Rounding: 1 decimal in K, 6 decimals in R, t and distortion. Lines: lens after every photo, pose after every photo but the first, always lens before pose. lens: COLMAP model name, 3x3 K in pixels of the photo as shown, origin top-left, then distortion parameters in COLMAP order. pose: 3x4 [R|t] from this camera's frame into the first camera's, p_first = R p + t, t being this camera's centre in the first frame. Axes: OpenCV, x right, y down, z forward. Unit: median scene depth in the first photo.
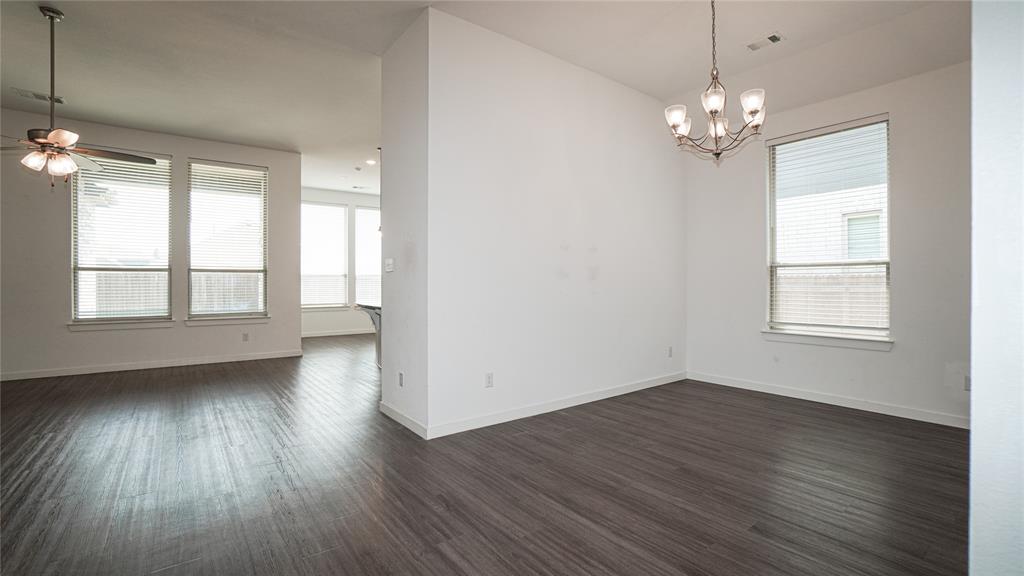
lens RADIAL K [[446.8, 0, 511.5], [0, 446.8, 282.0], [0, 0, 1]] dist [-0.039706, 0.005101]
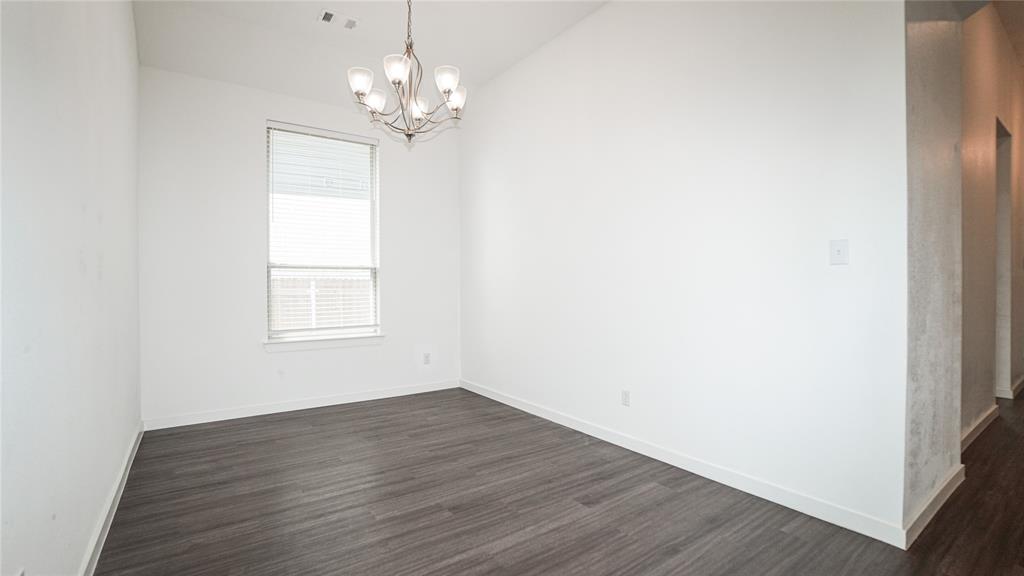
lens RADIAL K [[446.8, 0, 505.6], [0, 446.8, 288.0], [0, 0, 1]] dist [-0.039706, 0.005101]
pose [[0.059994, -0.004089, 0.998190, -0.291003], [0.001043, 0.999991, 0.004033, 0.003850], [-0.998198, 0.000799, 0.059997, 0.571829]]
